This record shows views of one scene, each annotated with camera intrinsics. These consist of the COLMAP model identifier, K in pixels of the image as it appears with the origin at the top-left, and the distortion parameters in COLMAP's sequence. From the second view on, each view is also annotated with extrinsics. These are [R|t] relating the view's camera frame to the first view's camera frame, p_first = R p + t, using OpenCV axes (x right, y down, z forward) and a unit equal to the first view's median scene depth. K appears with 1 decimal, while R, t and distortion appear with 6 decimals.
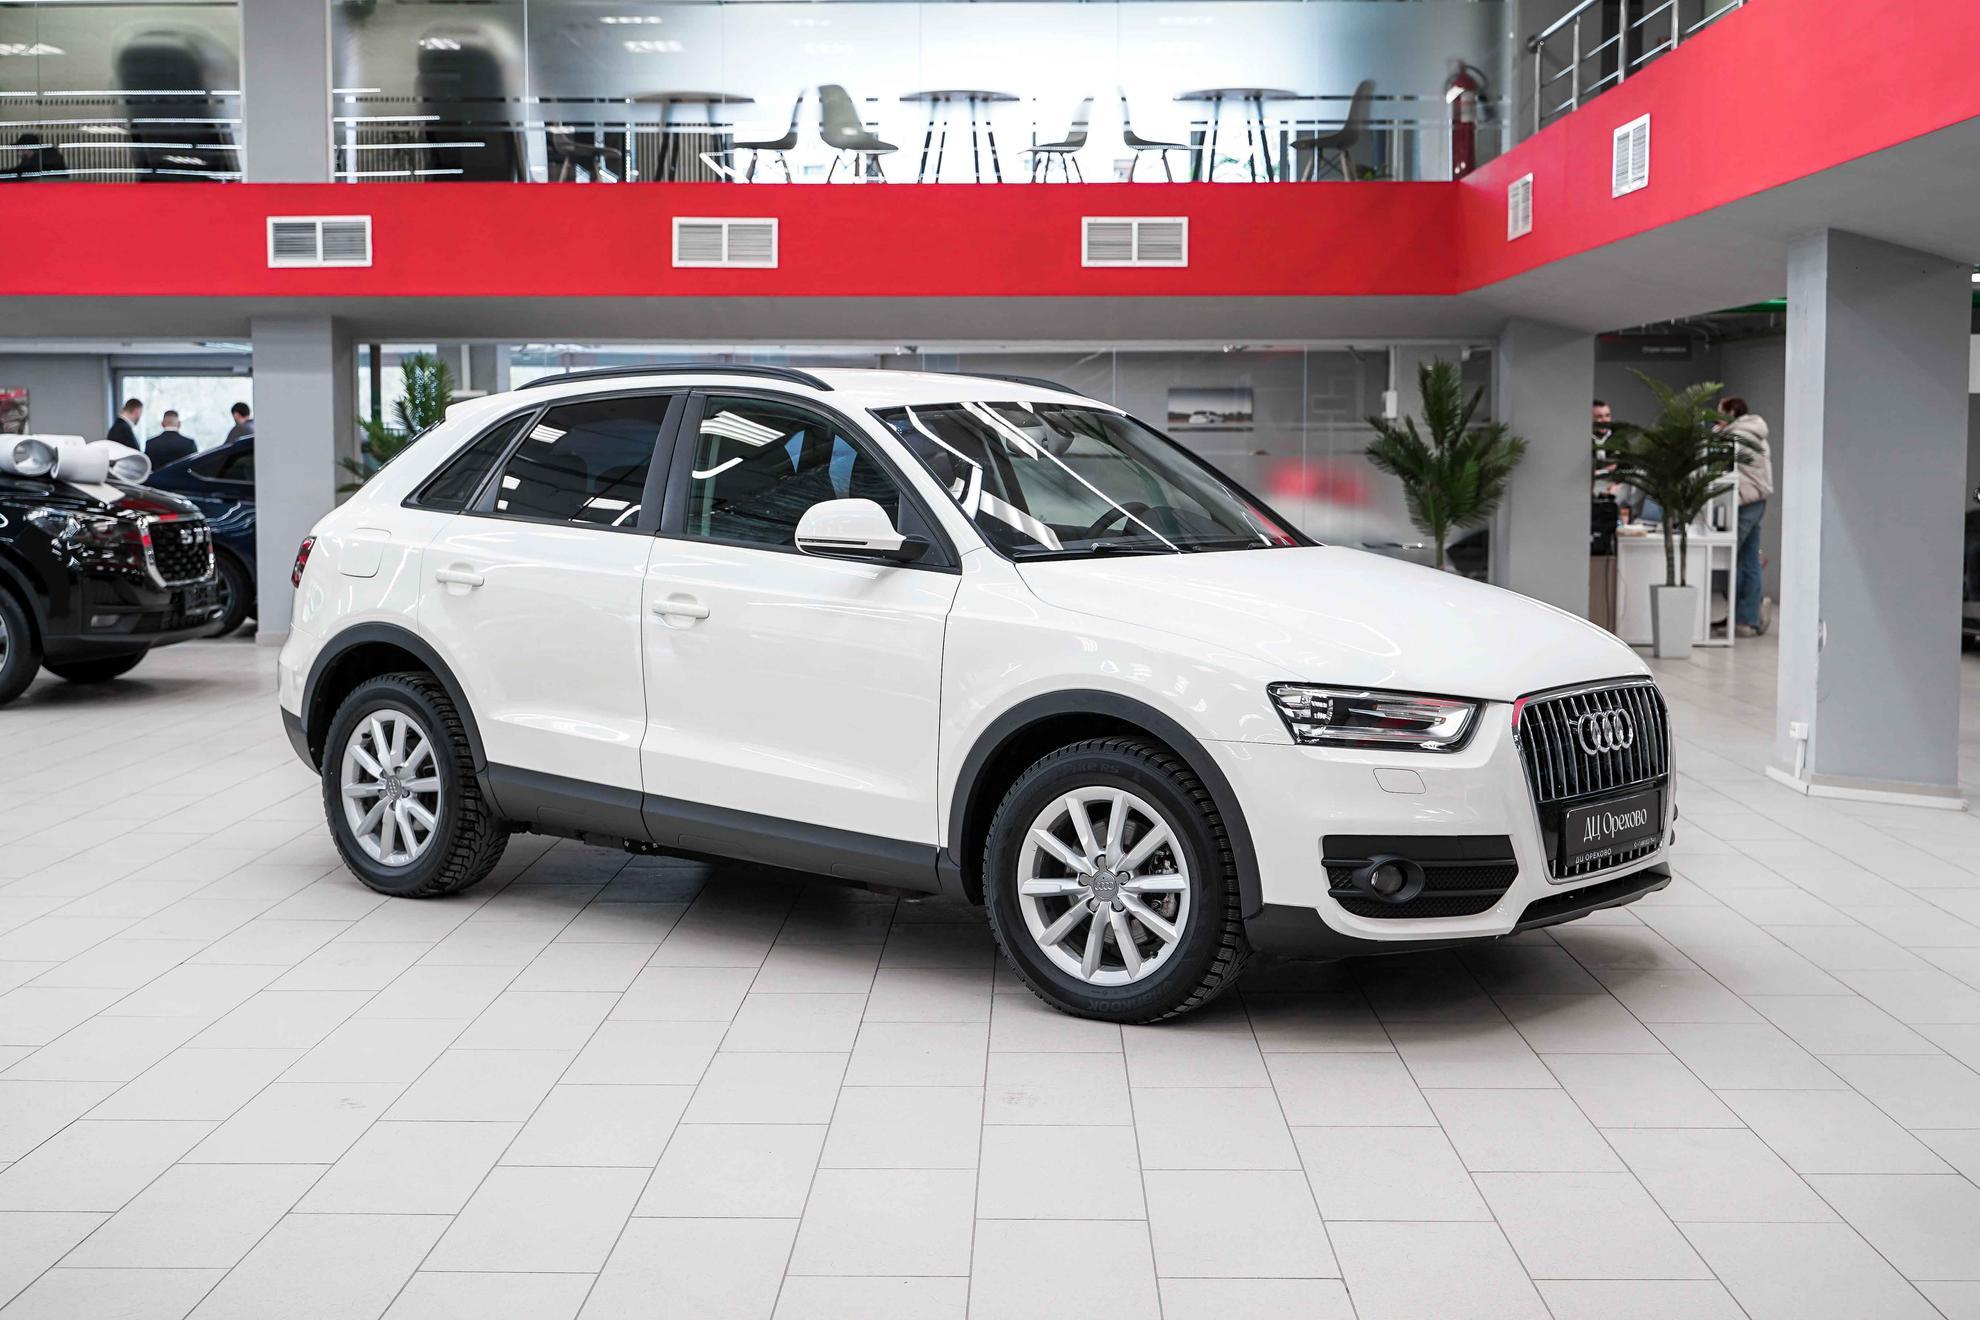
lens RADIAL K [[2354.4, 0, 990.0], [0, 2354.4, 660.0], [0, 0, 1]] dist [0.007031, 0.028700]
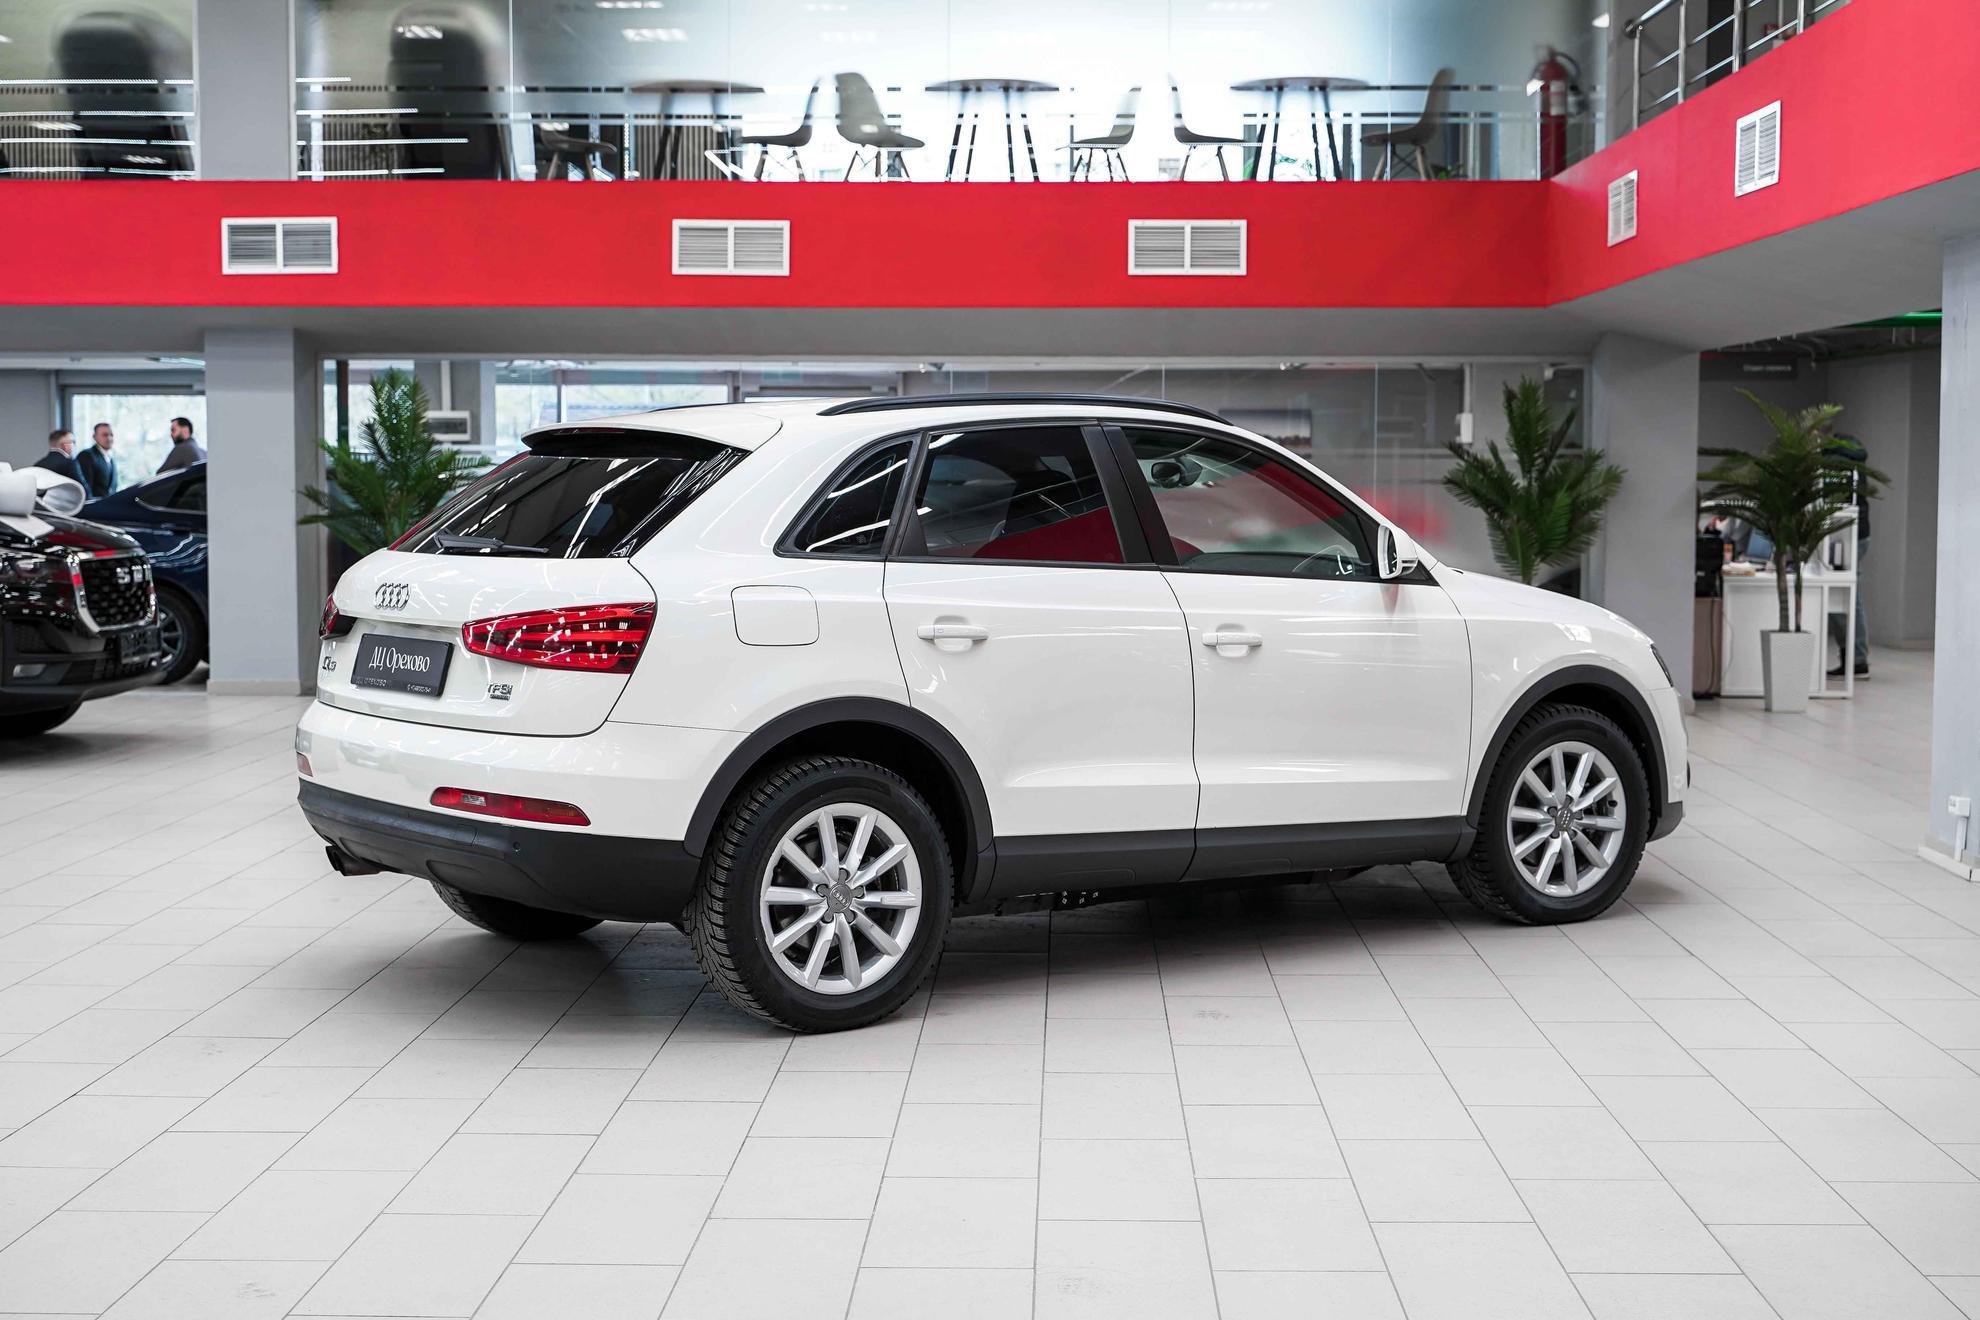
lens RADIAL K [[2516.5, 0, 990.0], [0, 2516.5, 660.0], [0, 0, 1]] dist [0.015406, -0.052679]
pose [[0.999943, 0.003021, -0.010262, -0.003175], [-0.003173, 0.999884, -0.014883, -0.005665], [0.010216, 0.014915, 0.999837, 0.041376]]
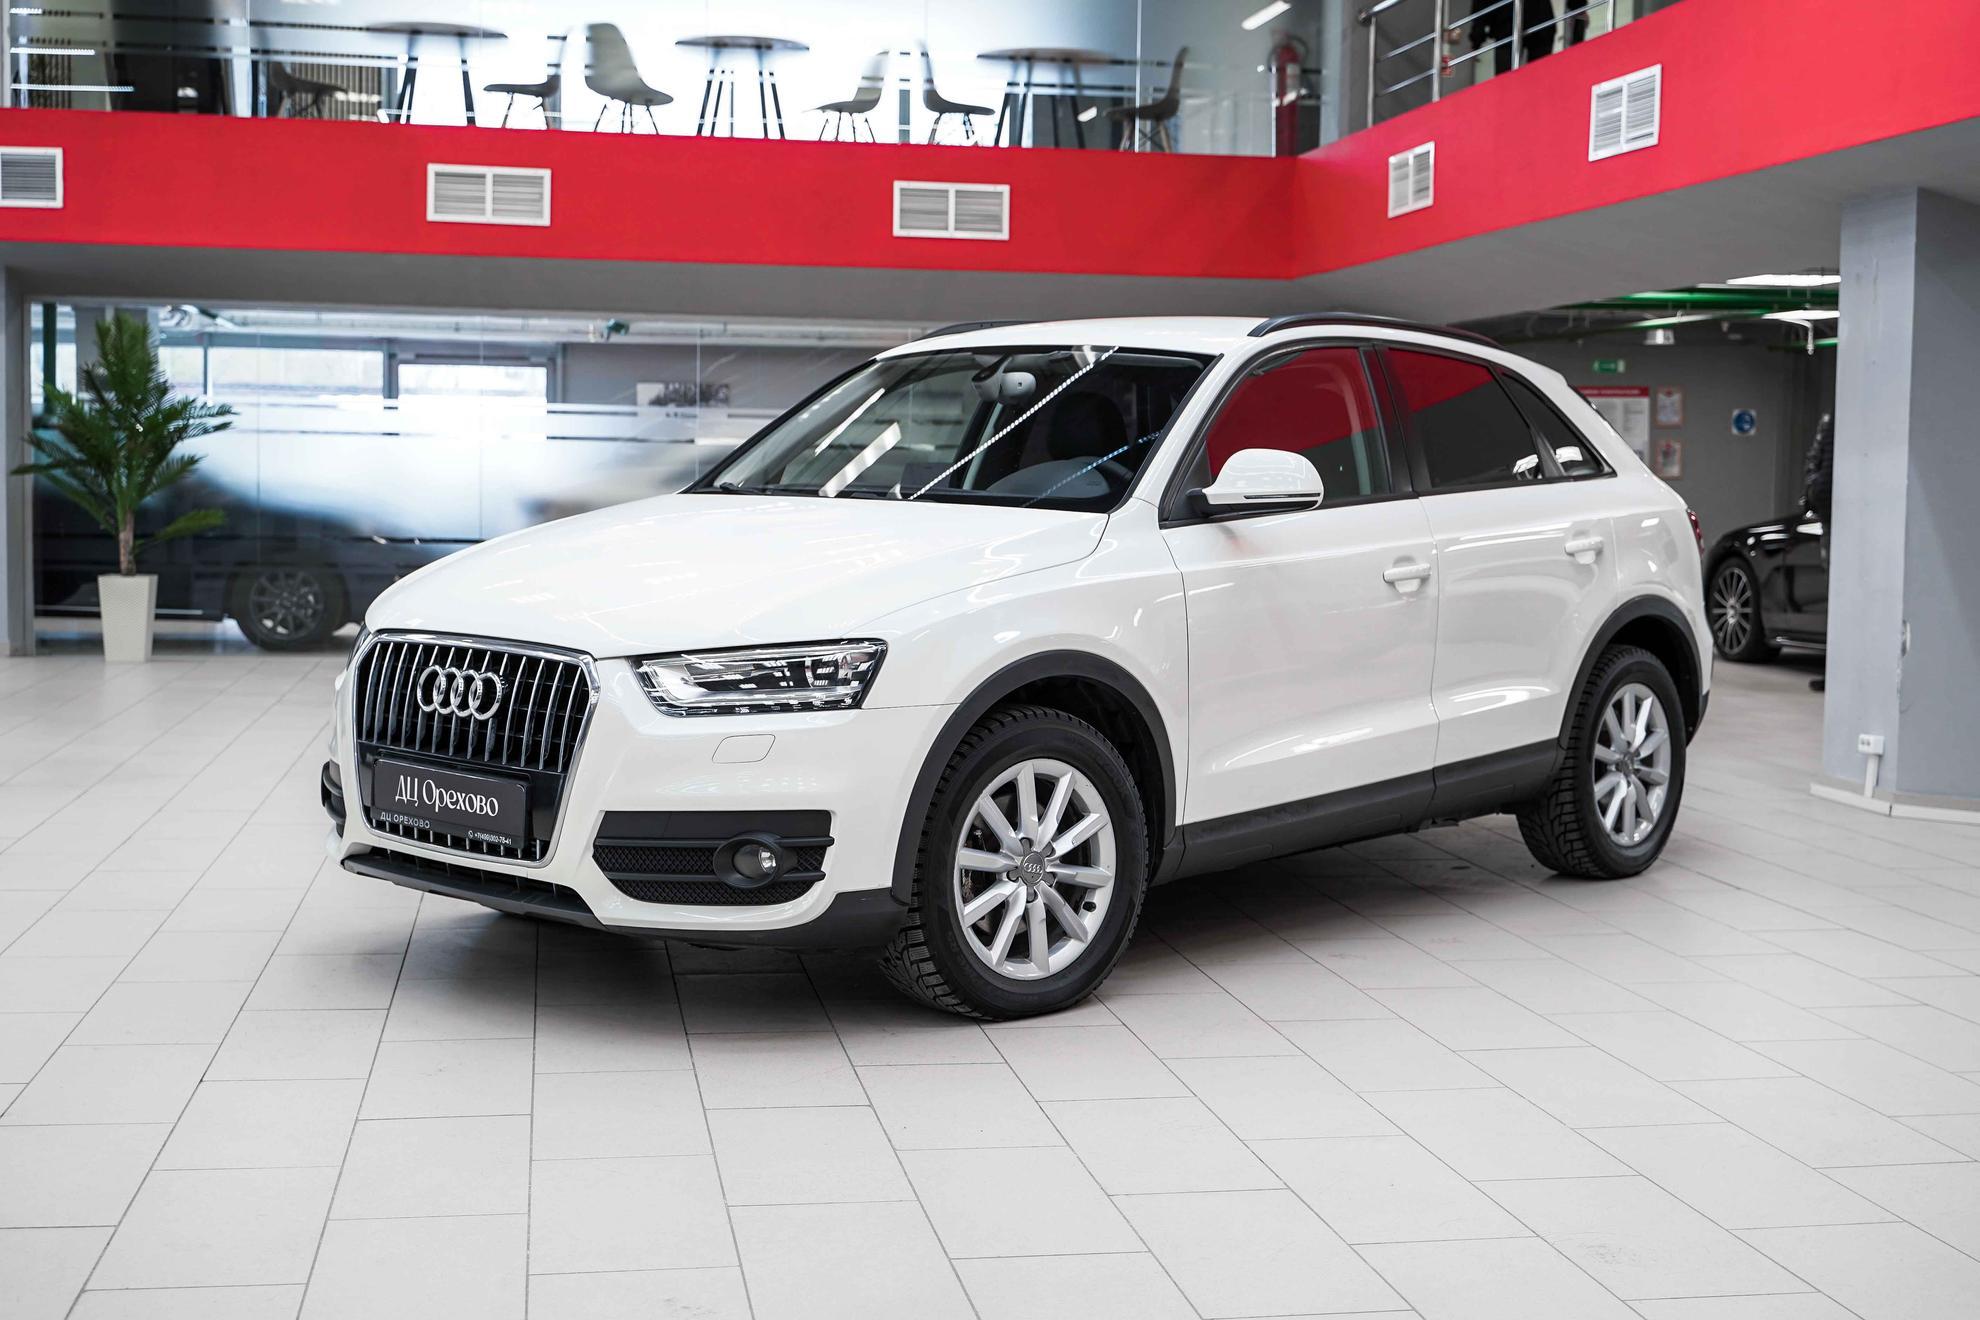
lens RADIAL K [[2260.4, 0, 990.0], [0, 2260.4, 660.0], [0, 0, 1]] dist [0.000345, 0.022899]
pose [[0.976777, -0.007773, 0.214118, -0.108697], [0.008269, 0.999965, -0.001420, -0.002608], [-0.214099, 0.003157, 0.976807, 0.140722]]
